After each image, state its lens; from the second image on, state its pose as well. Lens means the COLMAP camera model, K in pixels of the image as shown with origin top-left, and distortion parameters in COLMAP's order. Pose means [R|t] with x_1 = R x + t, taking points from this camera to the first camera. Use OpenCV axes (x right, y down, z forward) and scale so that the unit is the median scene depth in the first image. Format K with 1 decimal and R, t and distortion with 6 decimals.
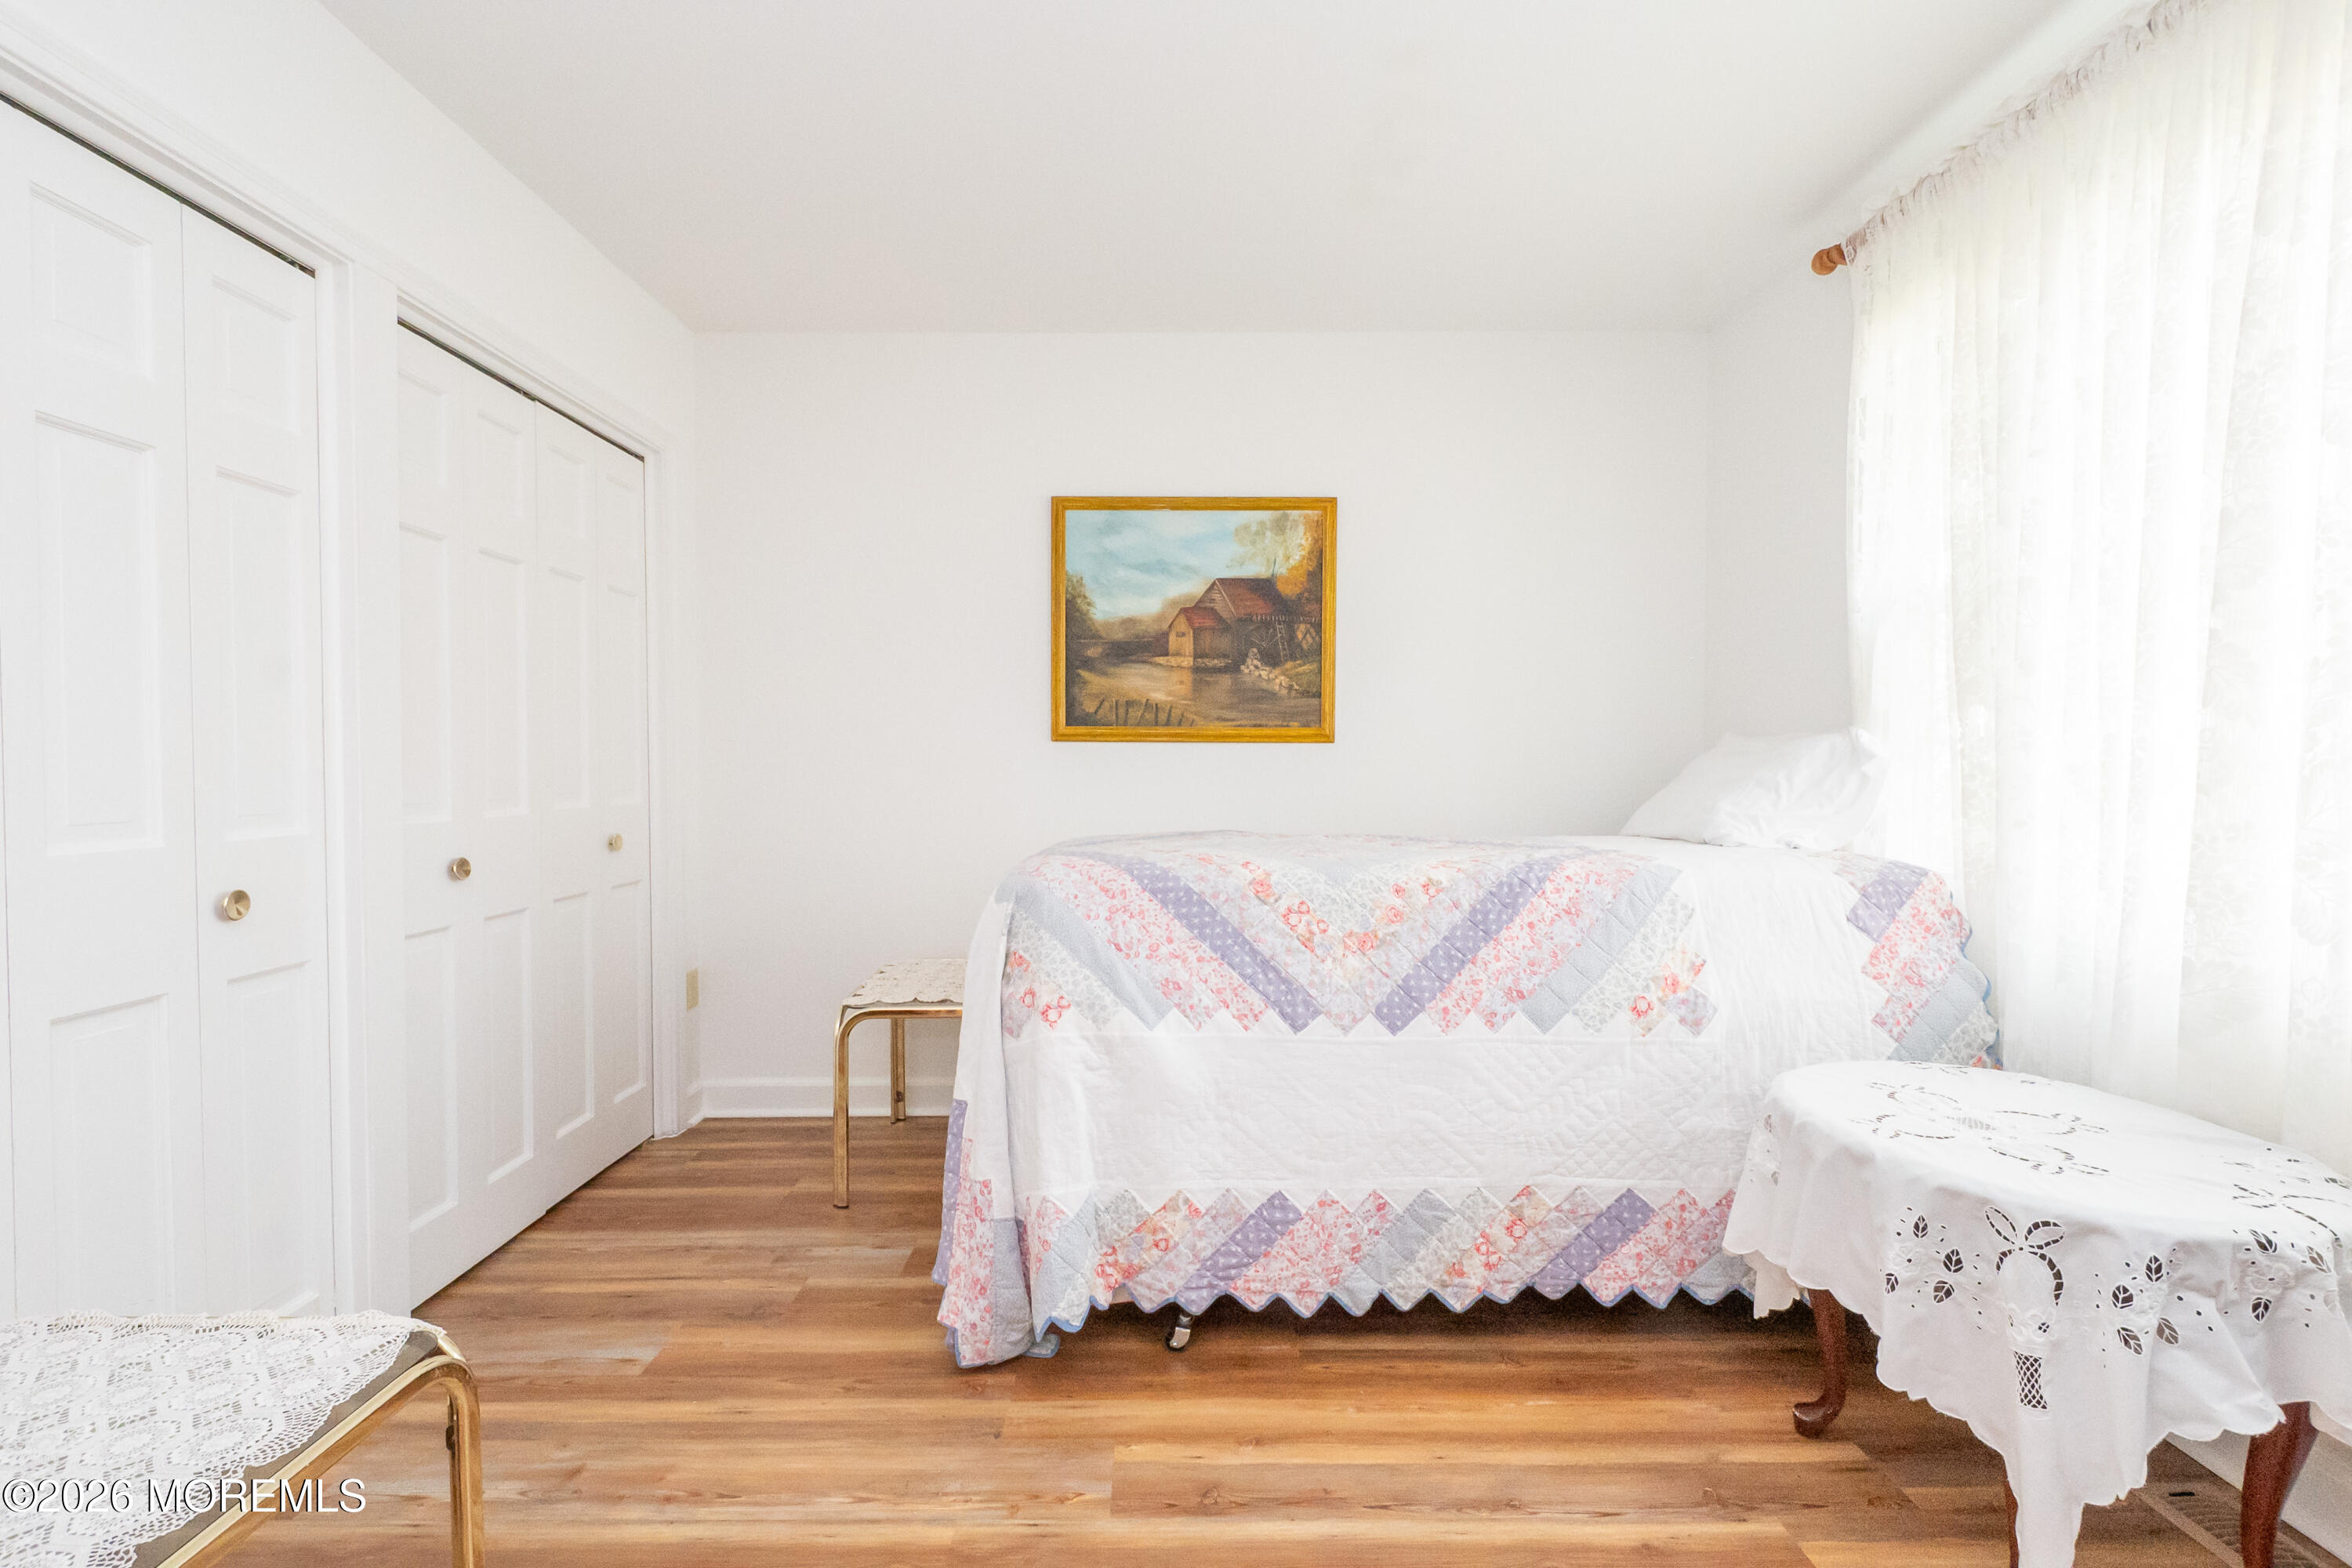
lens RADIAL K [[1032.1, 0, 1171.1], [0, 1032.1, 781.8], [0, 0, 1]] dist [0.015731, -0.009953]
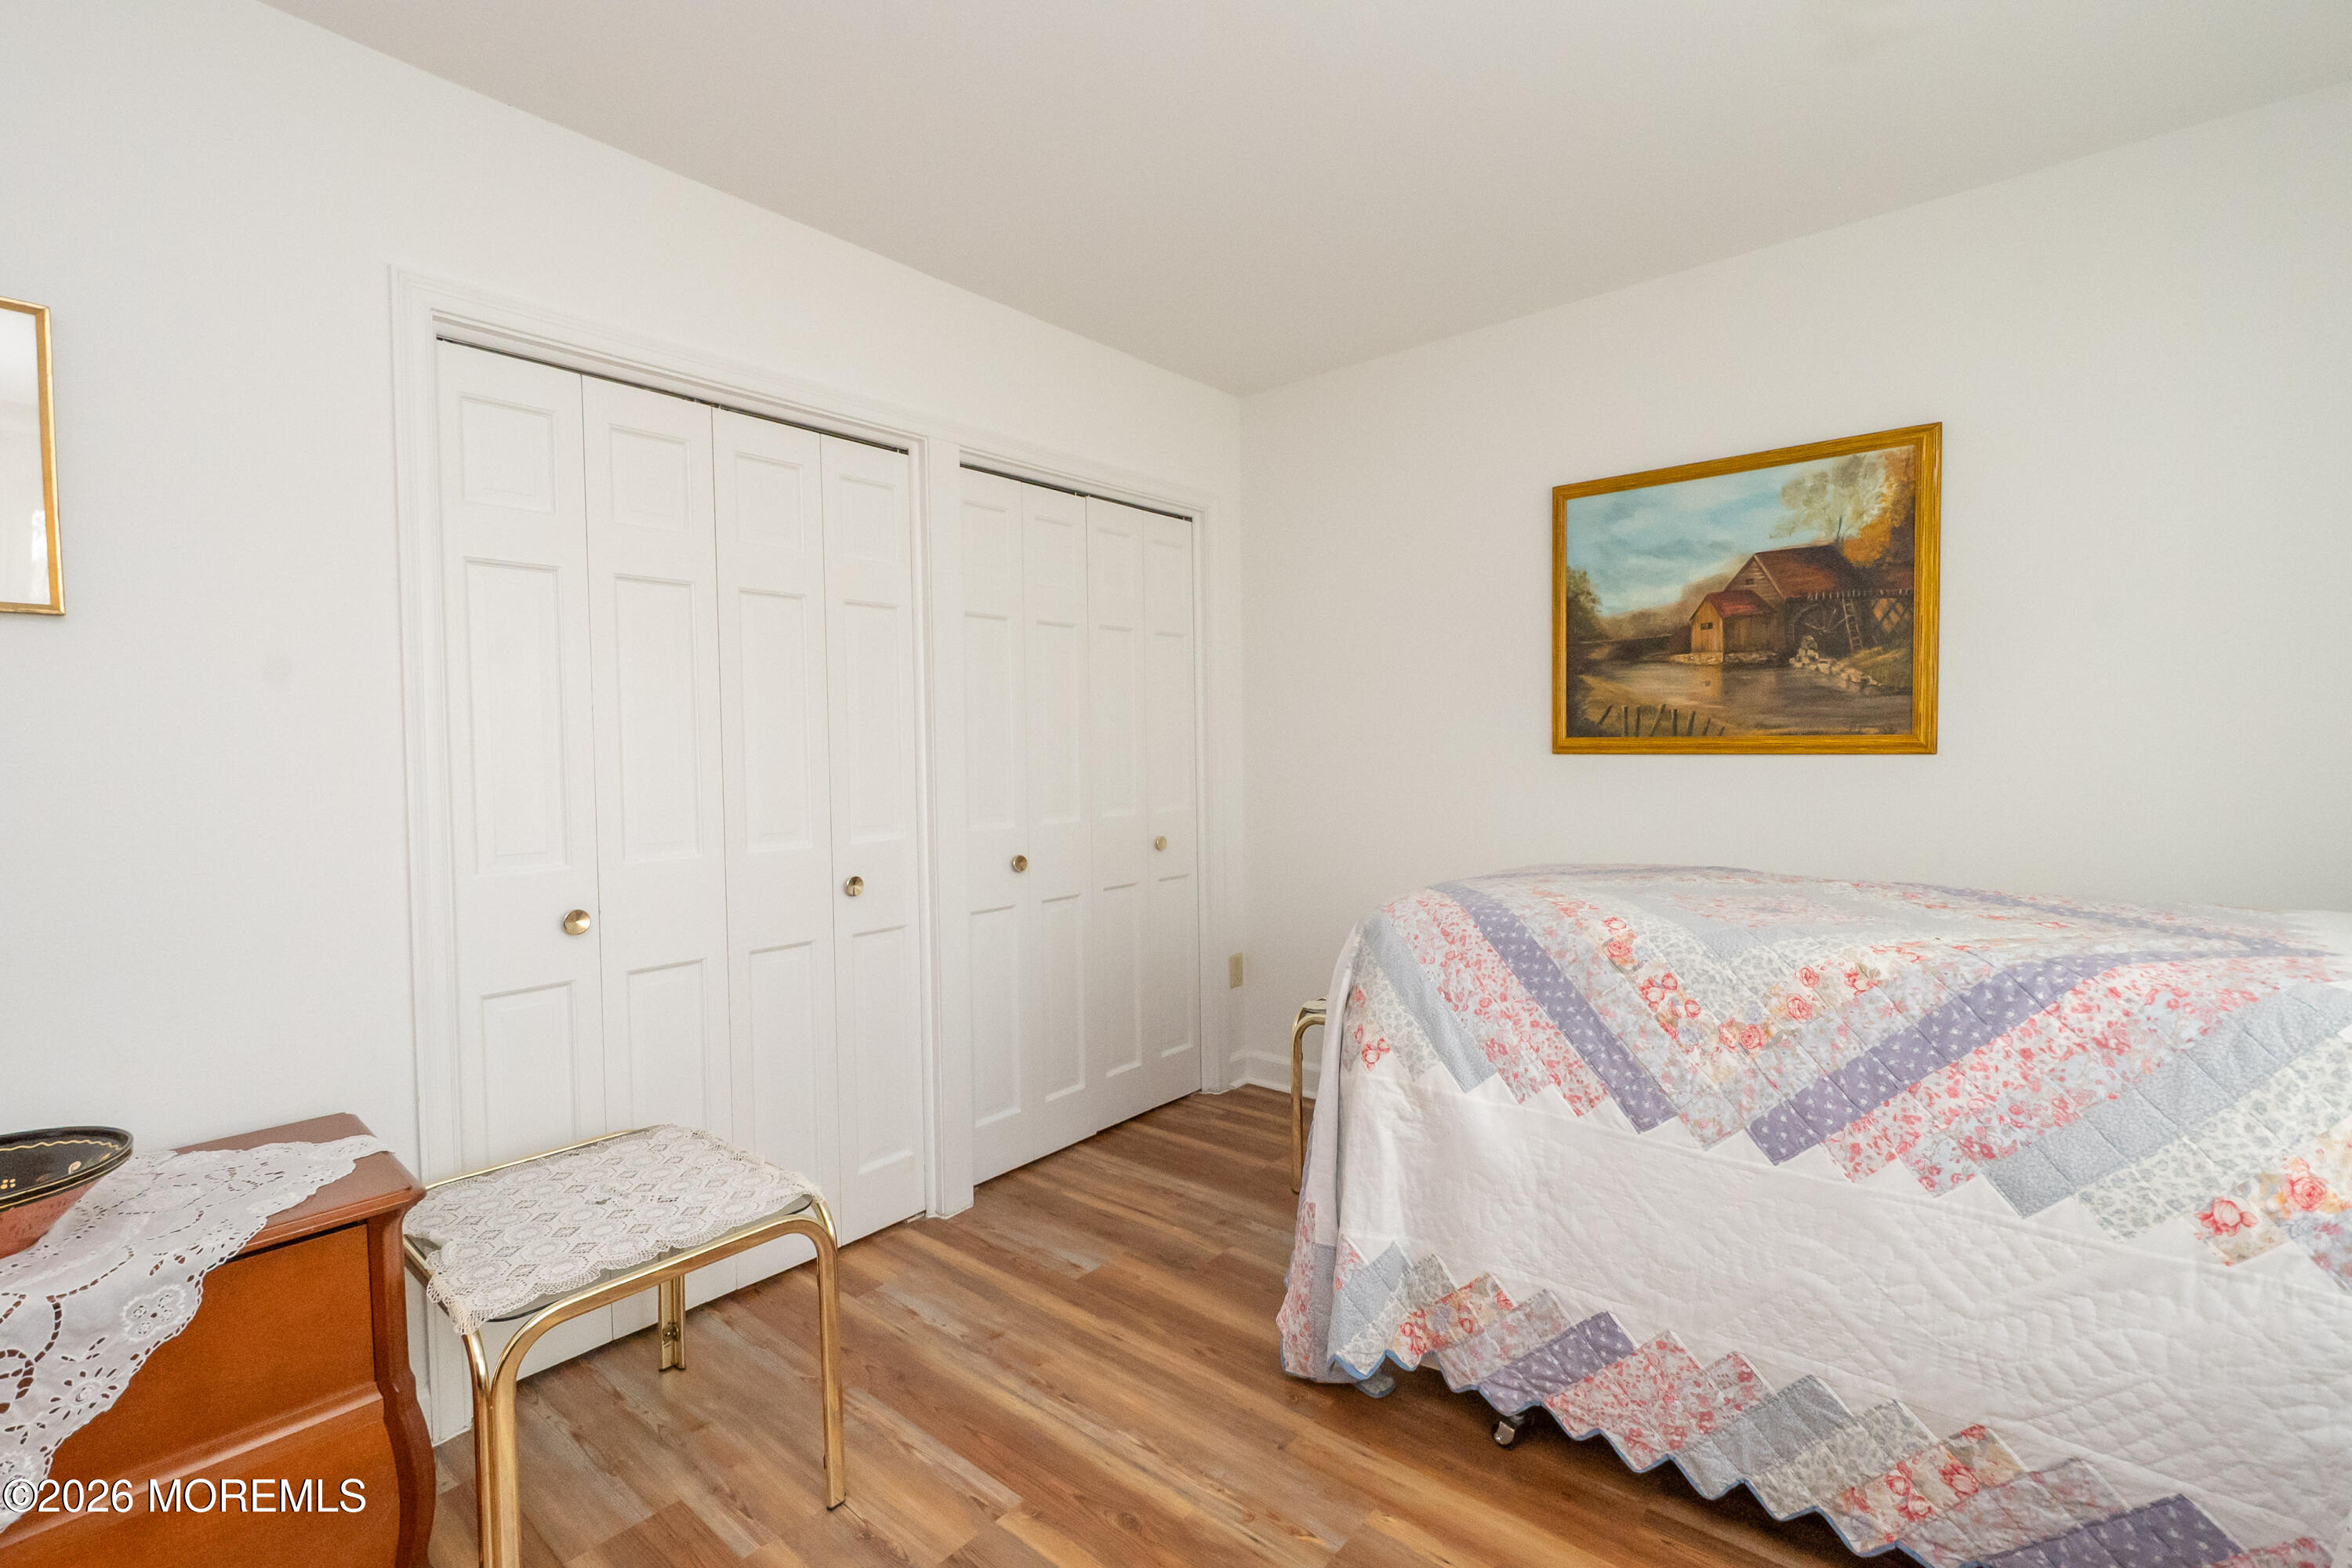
lens RADIAL K [[1035.6, 0, 1169.6], [0, 1035.6, 781.0], [0, 0, 1]] dist [0.011667, -0.010586]
pose [[0.762394, 0.012935, -0.646984, 0.367243], [-0.000161, 0.999804, 0.019800, -0.055102], [0.647113, -0.014992, 0.762247, 0.122120]]
